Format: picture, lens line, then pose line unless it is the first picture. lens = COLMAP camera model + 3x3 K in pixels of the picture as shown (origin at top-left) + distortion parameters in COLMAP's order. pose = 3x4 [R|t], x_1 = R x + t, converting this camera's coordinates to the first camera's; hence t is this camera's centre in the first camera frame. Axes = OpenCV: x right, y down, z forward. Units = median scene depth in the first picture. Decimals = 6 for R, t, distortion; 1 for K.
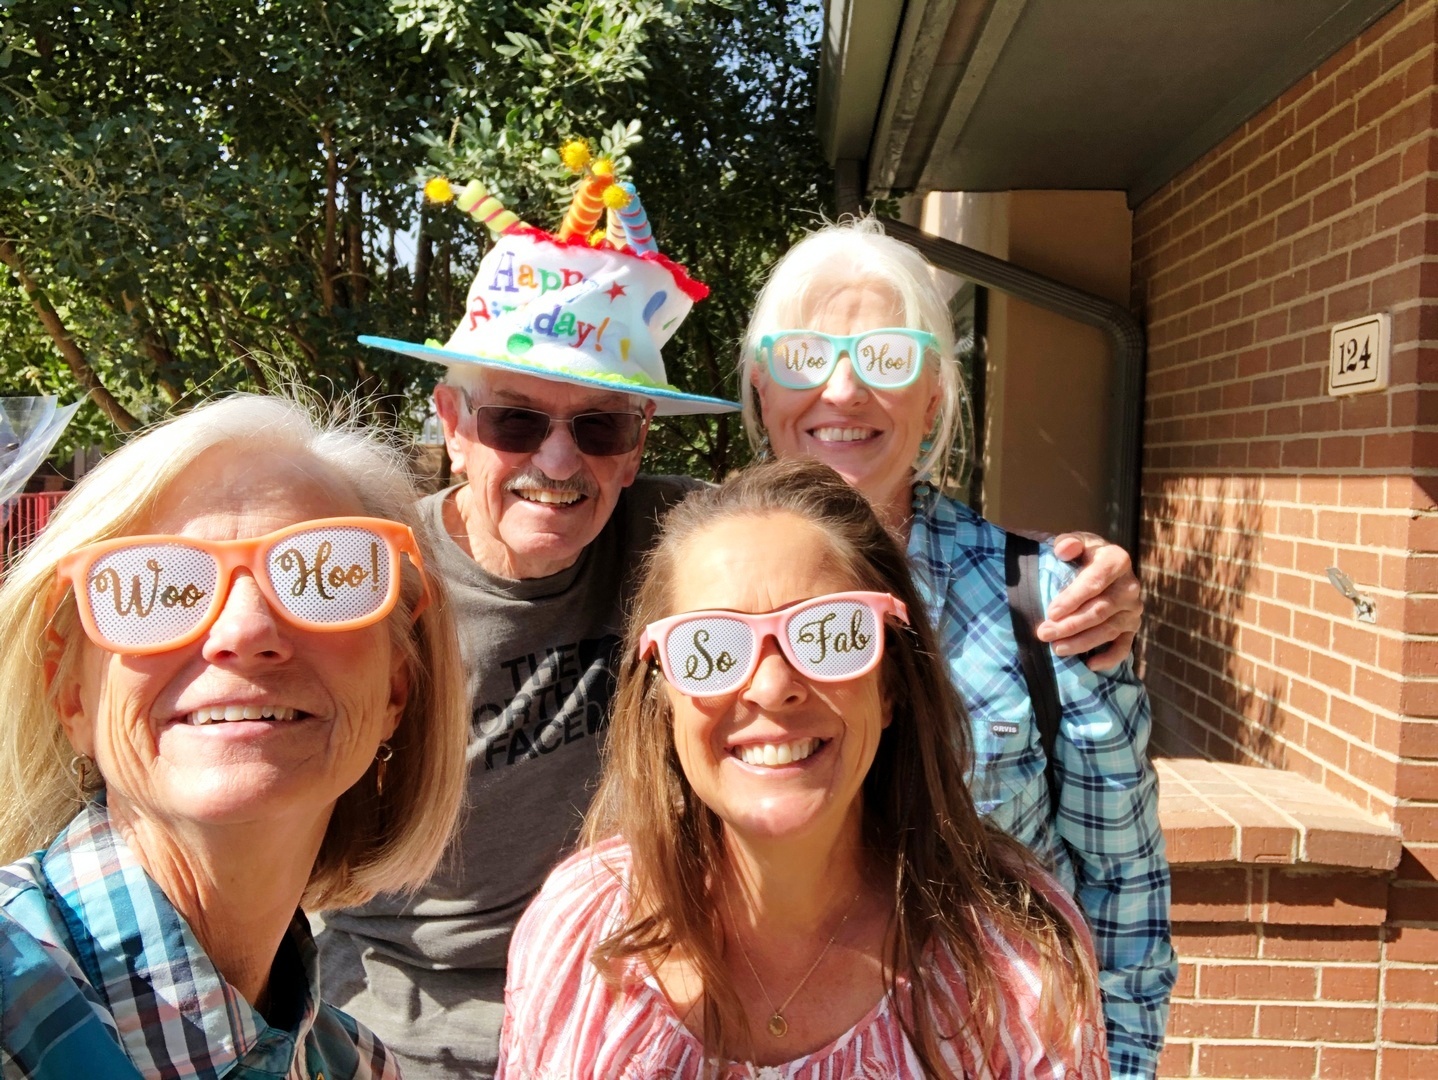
lens RADIAL K [[1366.3, 0, 719.9], [0, 1366.3, 532.7], [0, 0, 1]] dist [-0.008732, 0.000000]
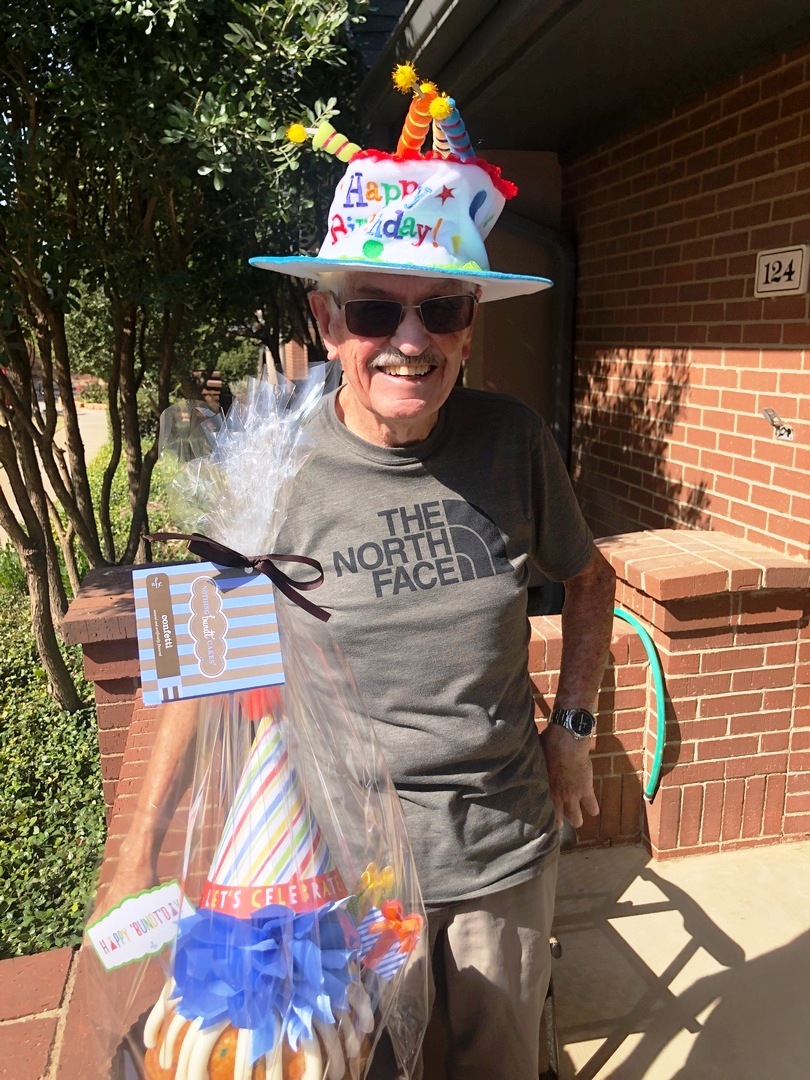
lens RADIAL K [[893.5, 0, 404.2], [0, 893.5, 540.3], [0, 0, 1]] dist [-0.017124, 0.016899]
pose [[0.967680, -0.085220, 0.237346, -0.192585], [0.041723, 0.982303, 0.182595, -0.025756], [-0.248706, -0.166791, 0.954110, 0.059369]]
